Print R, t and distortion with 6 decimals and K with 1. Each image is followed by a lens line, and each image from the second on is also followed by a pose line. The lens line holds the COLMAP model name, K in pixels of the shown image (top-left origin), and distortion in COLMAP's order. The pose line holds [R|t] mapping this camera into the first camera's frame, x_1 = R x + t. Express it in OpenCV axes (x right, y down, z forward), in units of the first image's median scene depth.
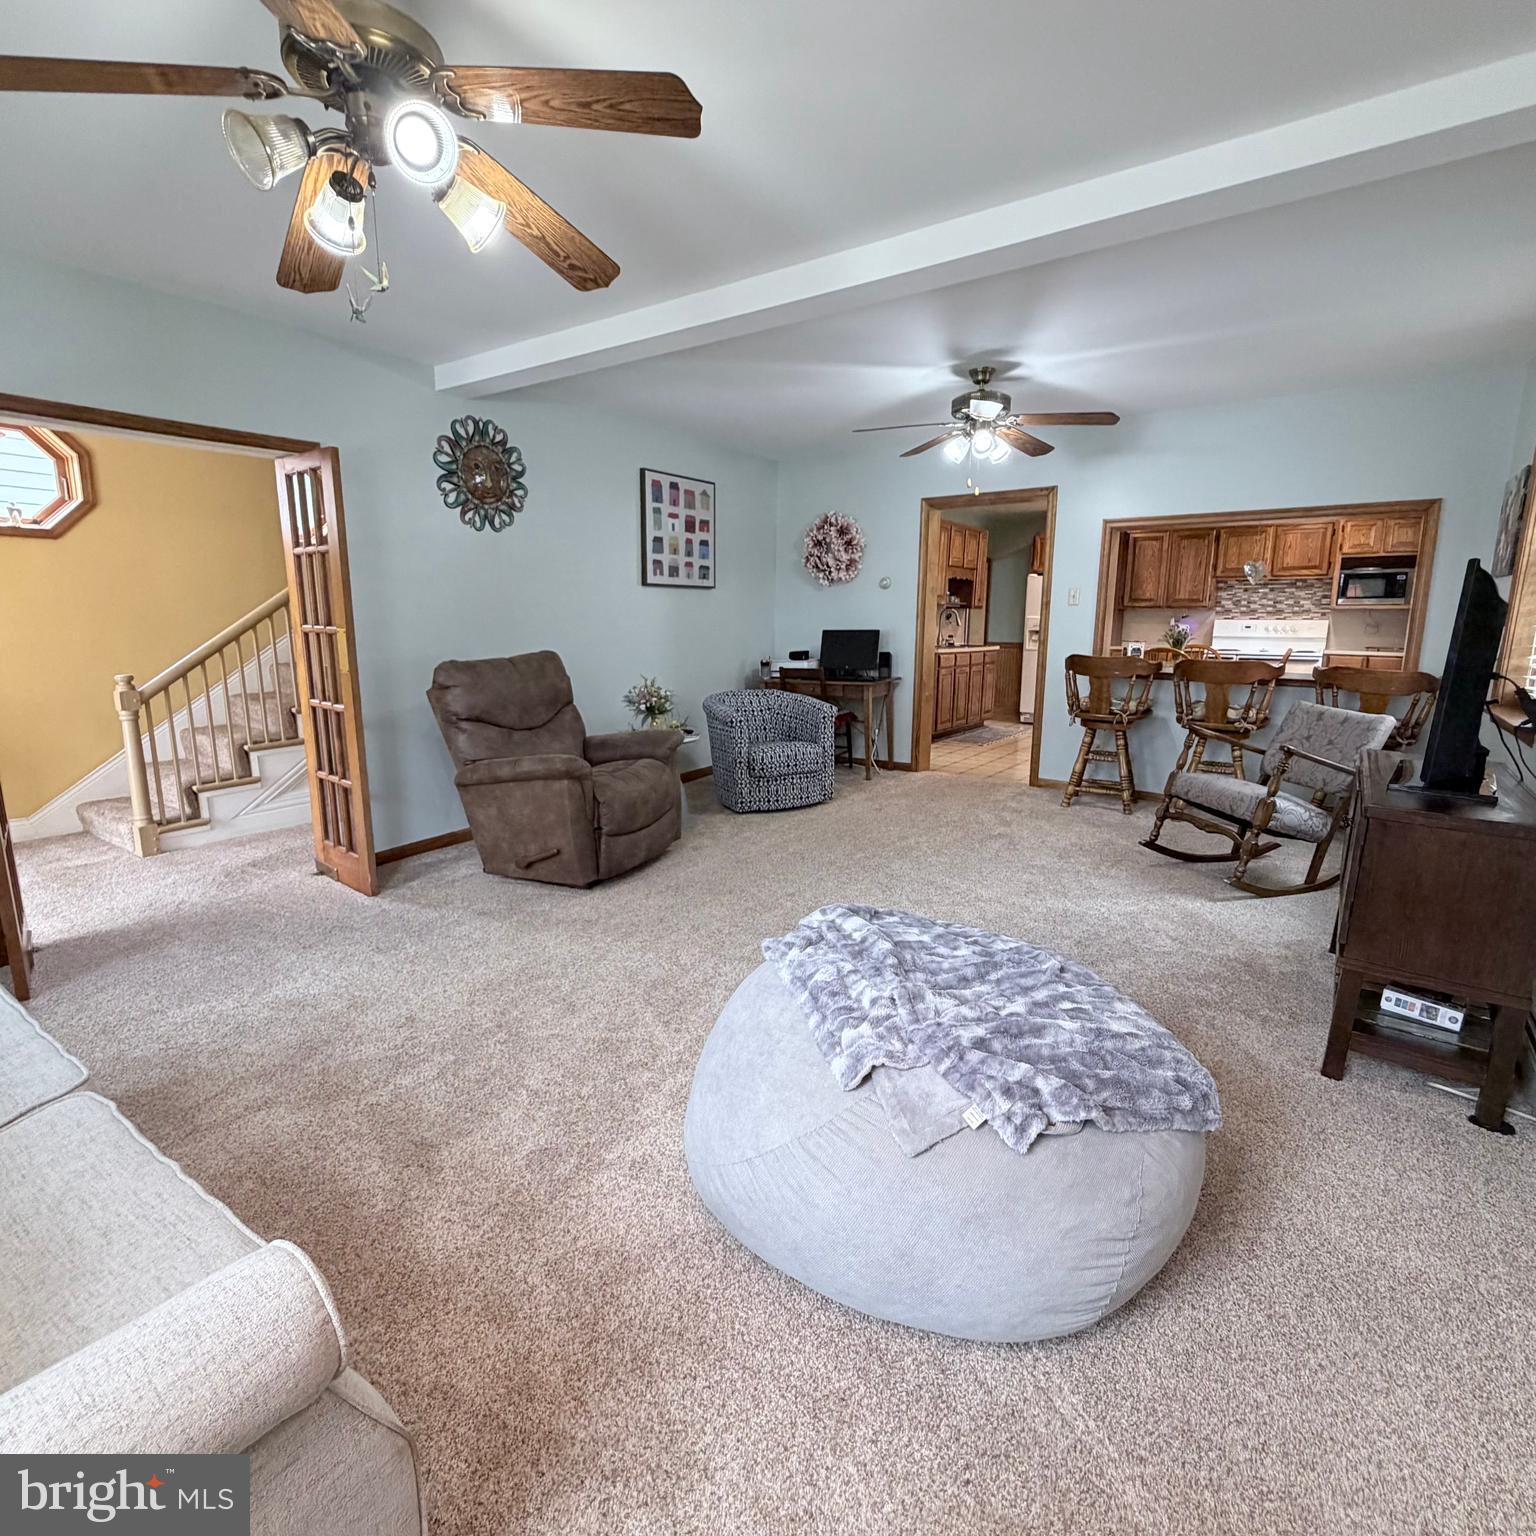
lens RADIAL K [[818.3, 0, 758.8], [0, 818.3, 768.7], [0, 0, 1]] dist [0.000903, 0.001036]
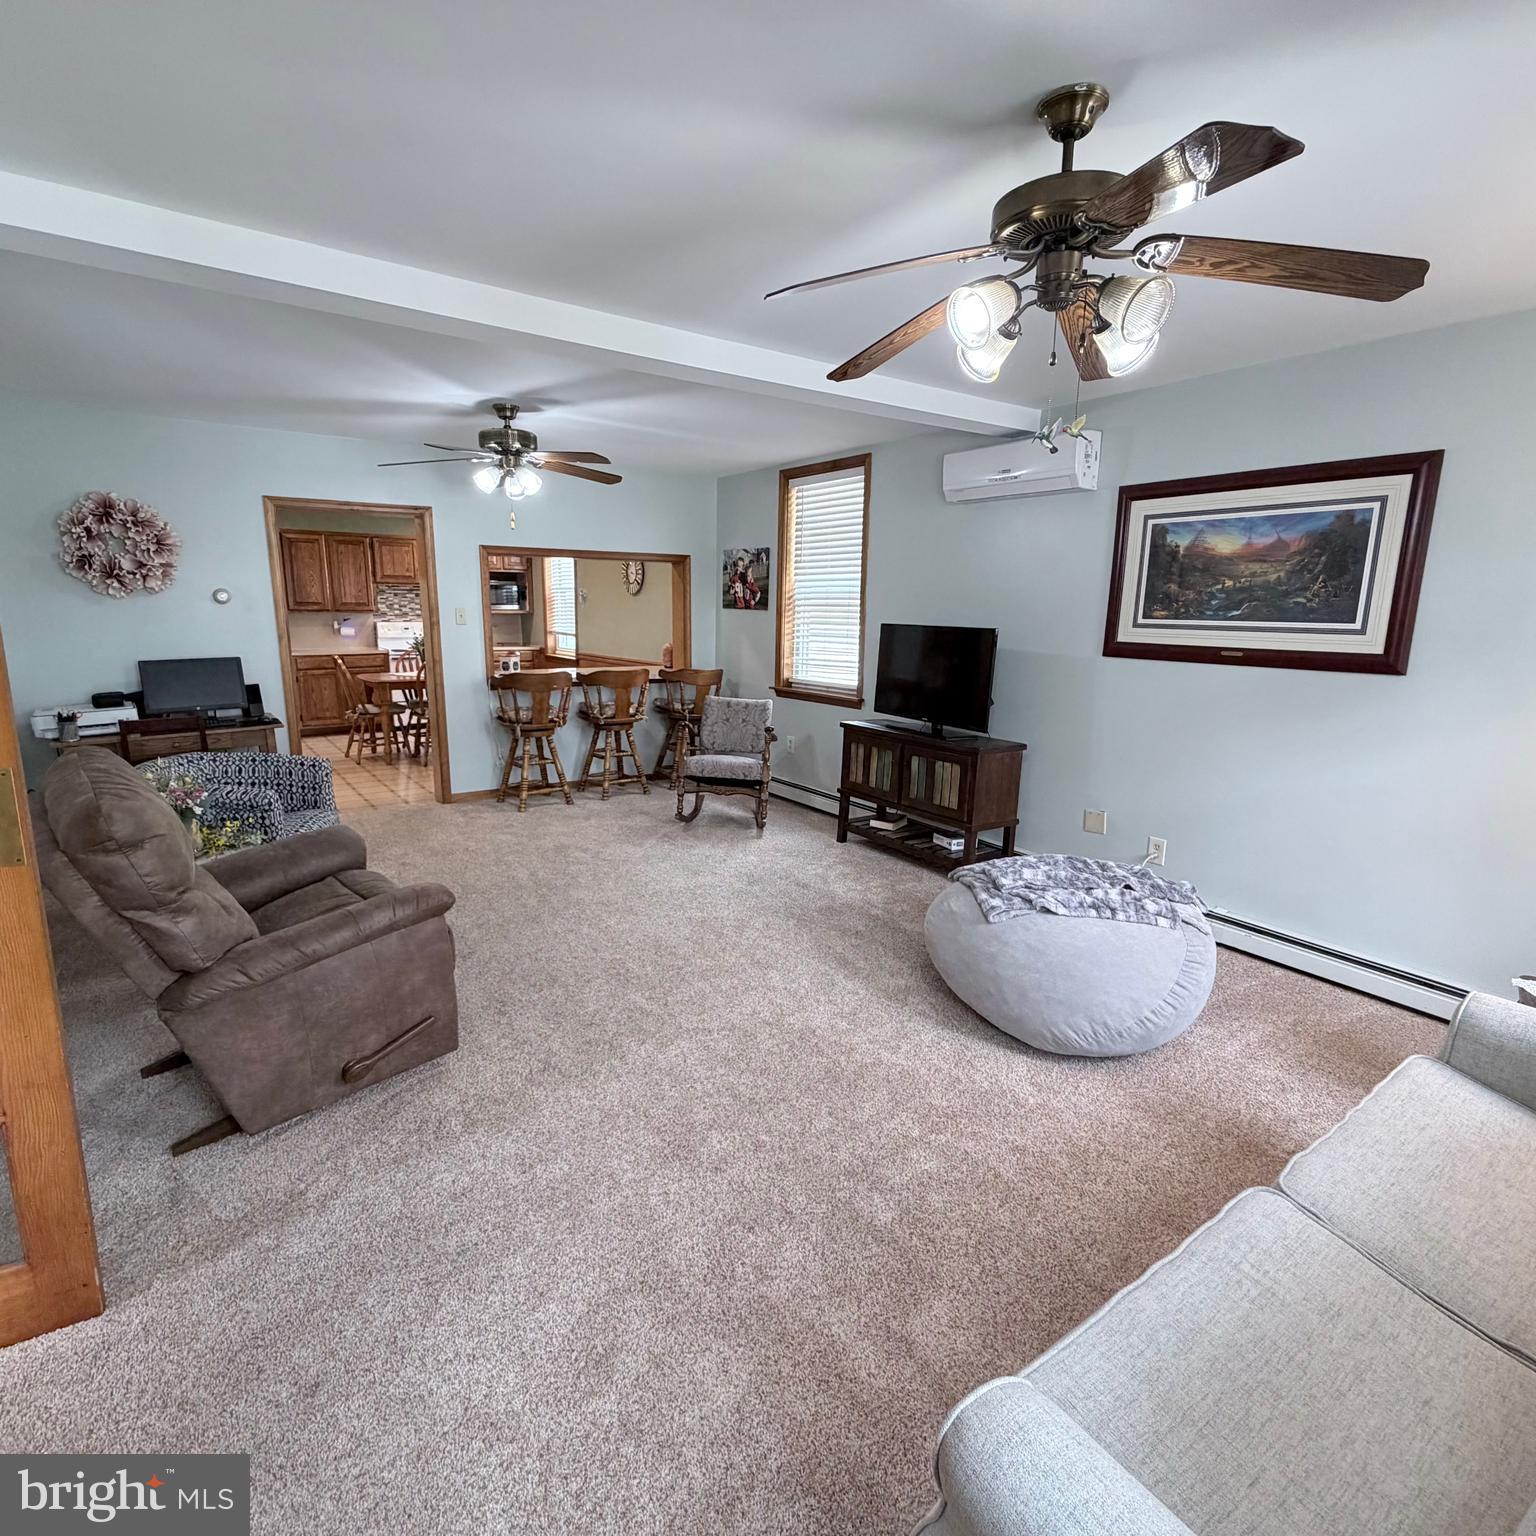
lens RADIAL K [[818.3, 0, 758.8], [0, 818.3, 768.7], [0, 0, 1]] dist [0.000903, 0.001036]
pose [[0.336527, -0.186887, 0.922942, -0.305396], [0.163600, 0.976807, 0.138142, -0.064401], [-0.927354, 0.104505, 0.359297, 0.184420]]
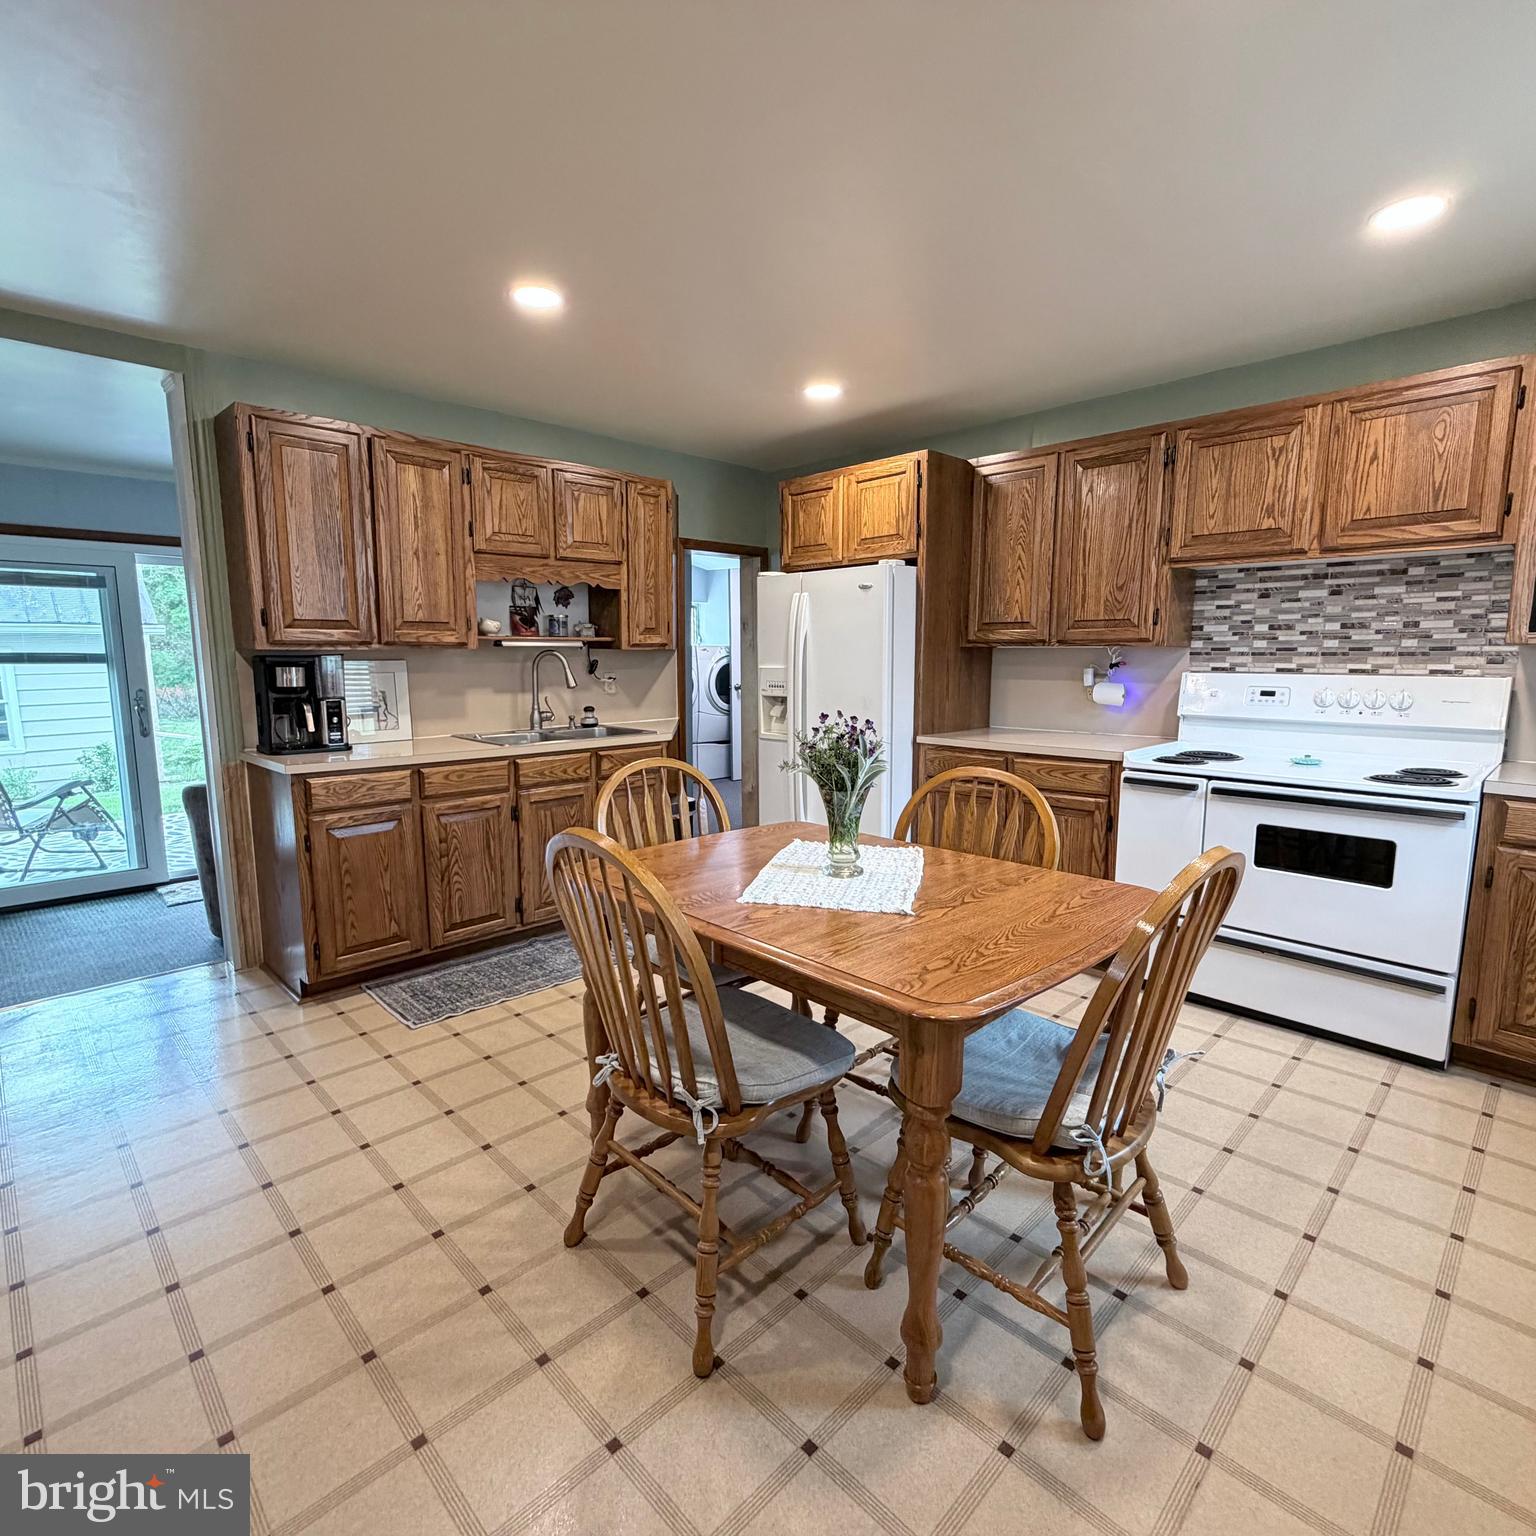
lens RADIAL K [[818.3, 0, 758.8], [0, 818.3, 768.7], [0, 0, 1]] dist [0.000903, 0.001036]
pose [[0.982105, 0.017171, -0.187550, 0.451655], [-0.024571, 0.999005, -0.037207, -0.122325], [0.186724, 0.041150, 0.981550, 0.609536]]
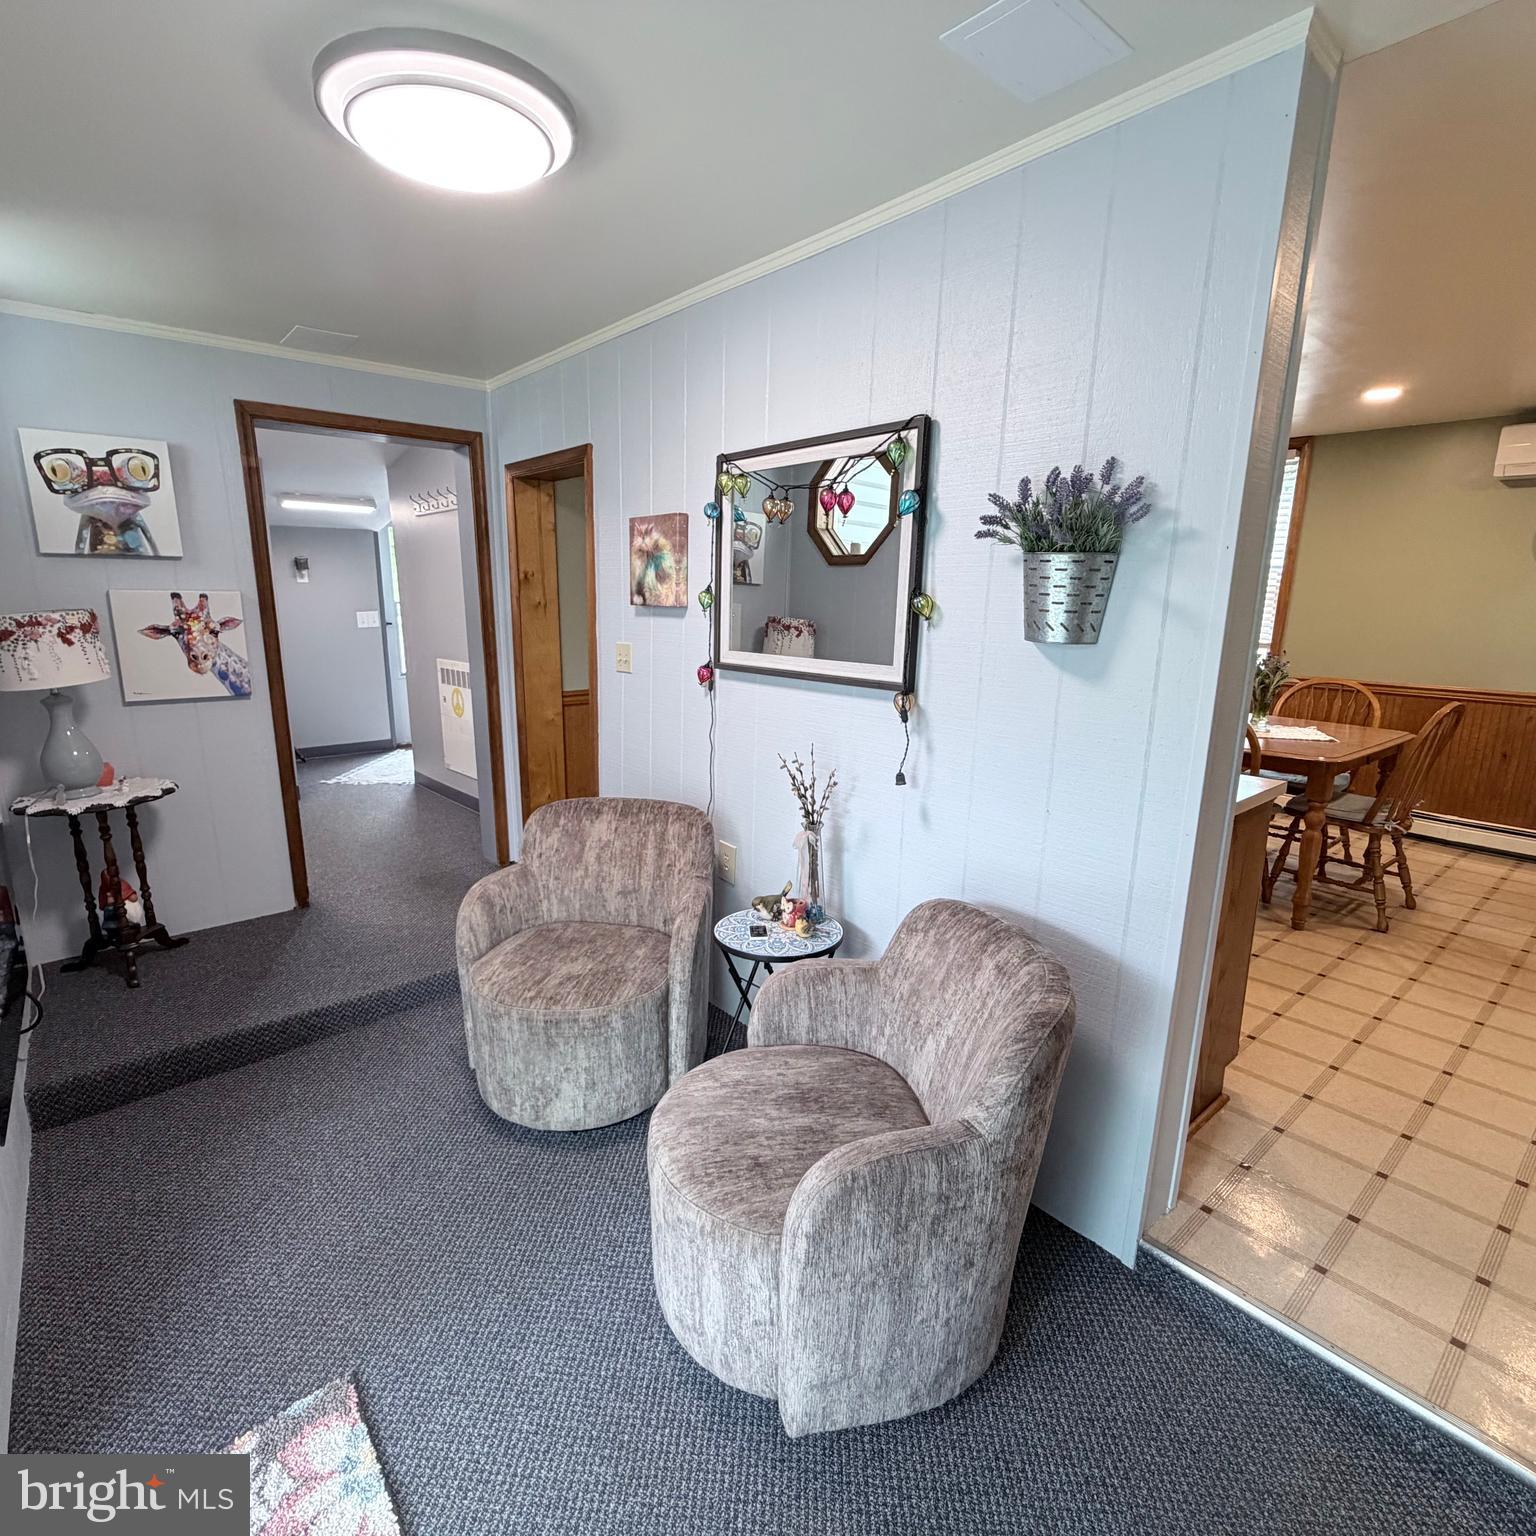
lens RADIAL K [[818.3, 0, 758.8], [0, 818.3, 768.7], [0, 0, 1]] dist [0.000903, 0.001036]
pose [[0.260653, -0.207596, 0.942849, -0.089681], [0.171201, 0.971069, 0.166480, -0.208605], [-0.950132, 0.118023, 0.288653, 0.986070]]
